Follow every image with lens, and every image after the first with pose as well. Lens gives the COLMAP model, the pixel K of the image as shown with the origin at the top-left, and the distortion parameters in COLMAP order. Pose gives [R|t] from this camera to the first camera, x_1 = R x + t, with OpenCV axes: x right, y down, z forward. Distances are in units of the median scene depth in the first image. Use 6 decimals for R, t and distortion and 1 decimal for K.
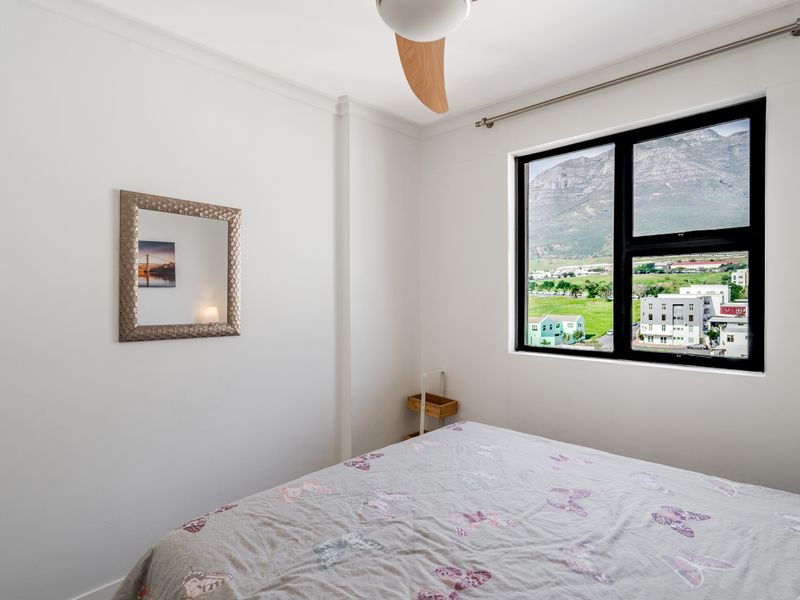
lens RADIAL K [[440.5, 0, 392.0], [0, 440.5, 300.1], [0, 0, 1]] dist [-0.001328, 0.000484]
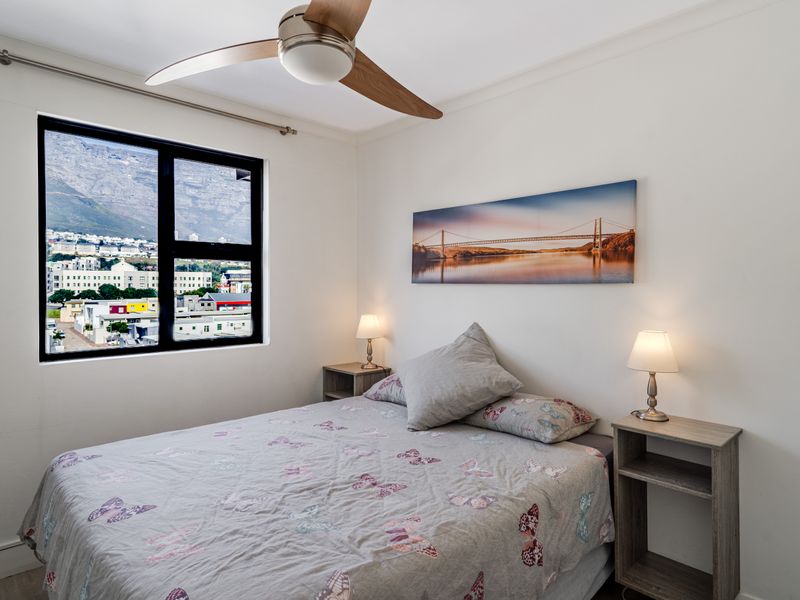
lens RADIAL K [[497.0, 0, 395.8], [0, 497.0, 293.6], [0, 0, 1]] dist [-0.002519, 0.000126]
pose [[0.049829, 0.000409, 0.998758, -1.169698], [0.016113, 0.999869, -0.001213, 0.006756], [-0.998628, 0.016154, 0.049816, 0.637027]]
